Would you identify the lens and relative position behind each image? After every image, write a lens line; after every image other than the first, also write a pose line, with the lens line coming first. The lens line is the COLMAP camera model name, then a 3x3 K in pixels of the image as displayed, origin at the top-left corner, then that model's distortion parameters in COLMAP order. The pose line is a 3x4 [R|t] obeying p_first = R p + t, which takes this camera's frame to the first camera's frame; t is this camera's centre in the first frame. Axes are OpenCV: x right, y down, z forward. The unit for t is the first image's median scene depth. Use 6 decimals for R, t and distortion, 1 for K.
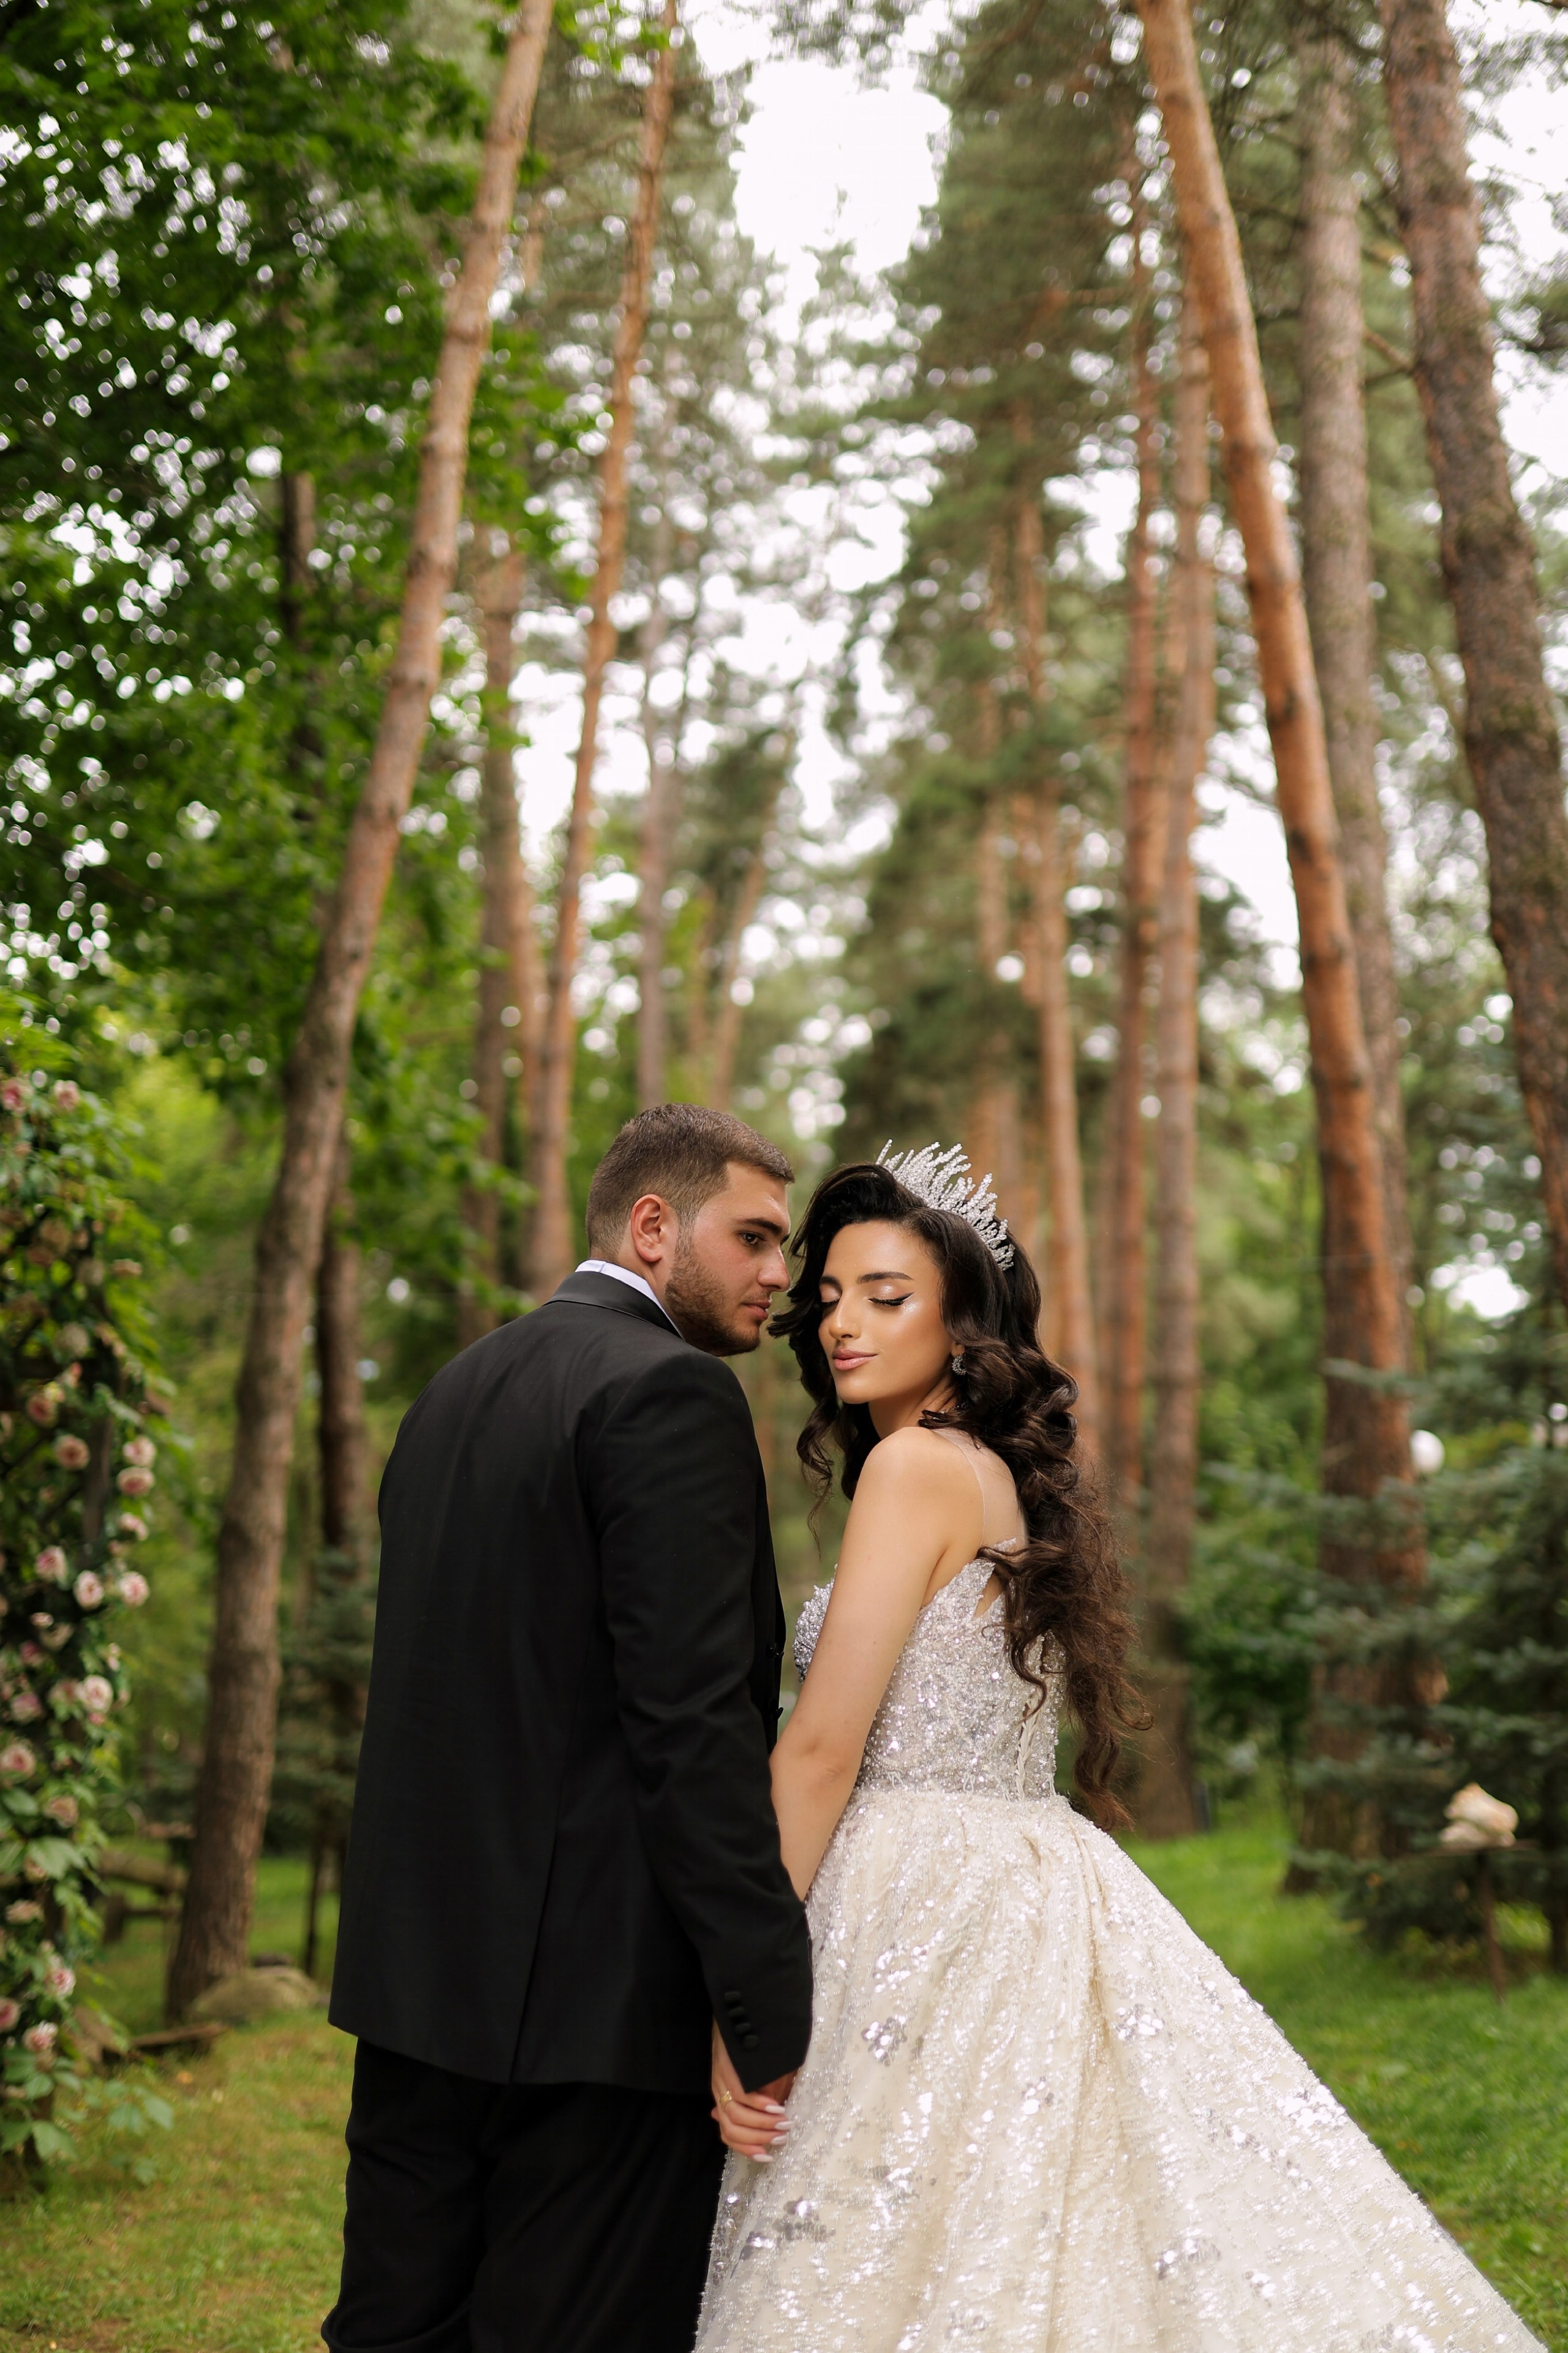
lens RADIAL K [[2285.6, 0, 784.0], [0, 2285.6, 1176.5], [0, 0, 1]] dist [-0.020866, 0.004726]
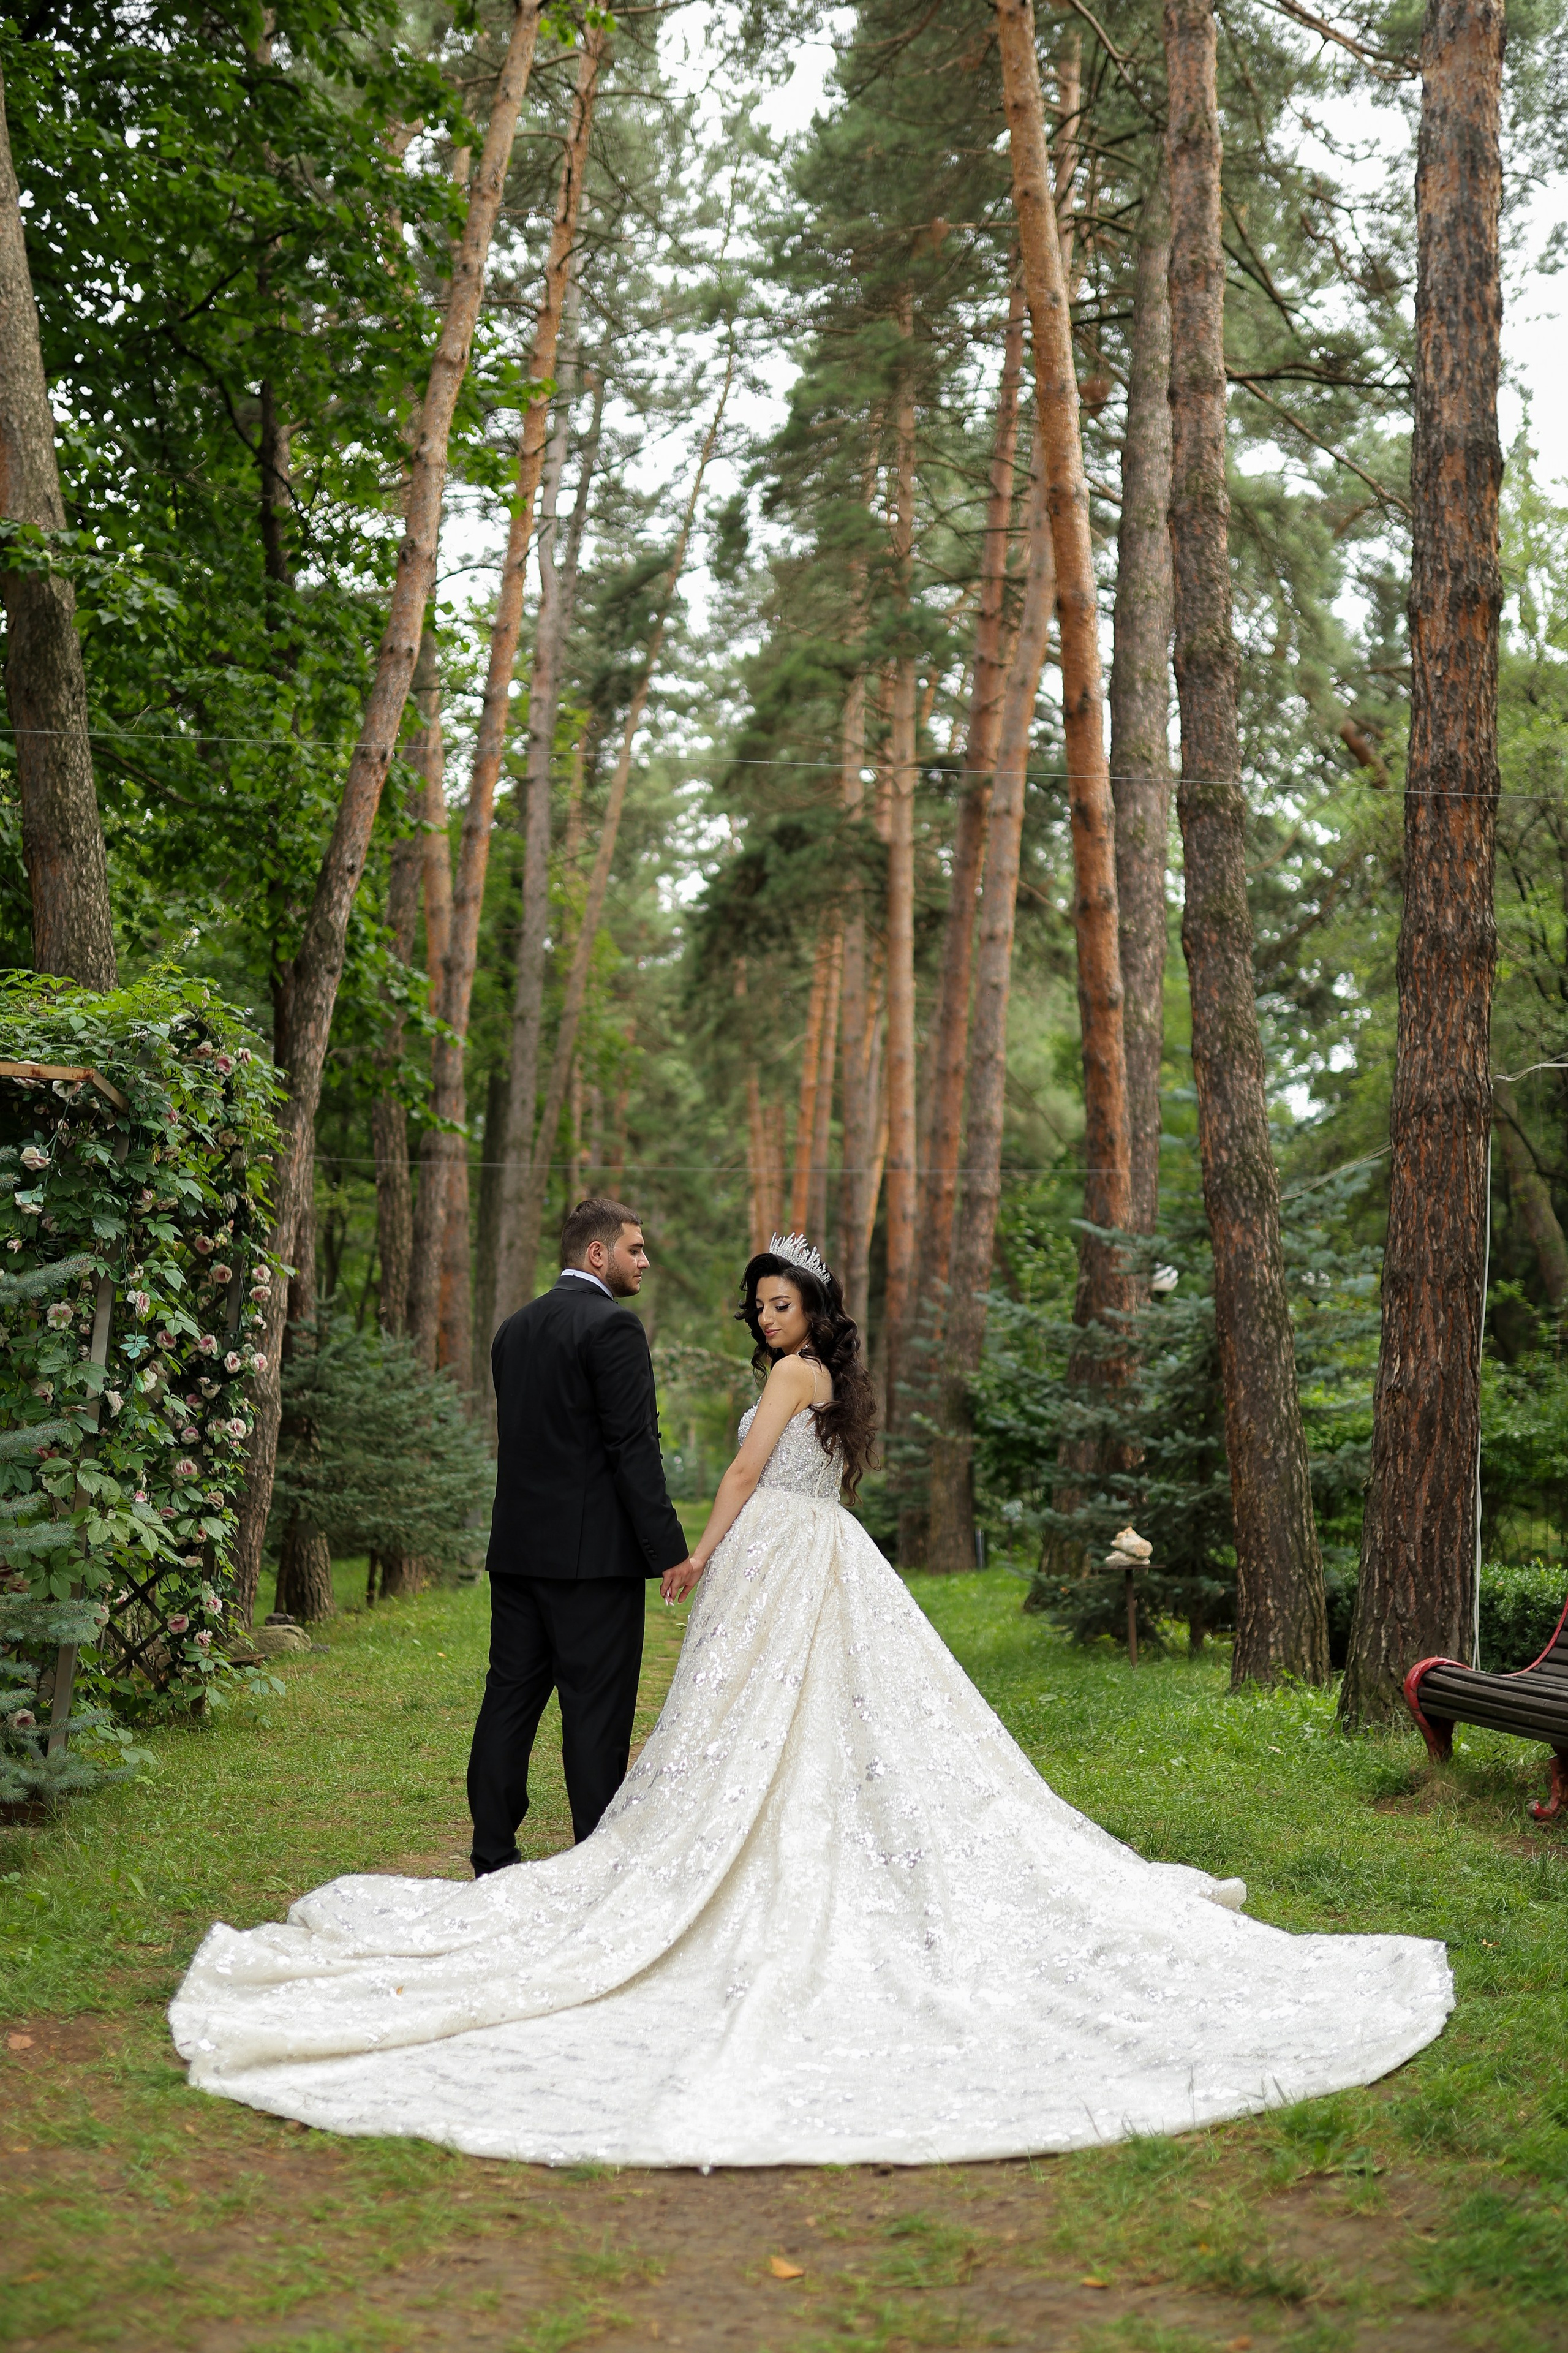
lens RADIAL K [[2285.6, 0, 784.0], [0, 2285.6, 1176.5], [0, 0, 1]] dist [-0.020866, 0.004726]
pose [[0.996398, 0.048866, 0.069305, -0.023903], [-0.055877, 0.993098, 0.103121, -0.068408], [-0.063787, -0.106623, 0.992251, -0.301614]]
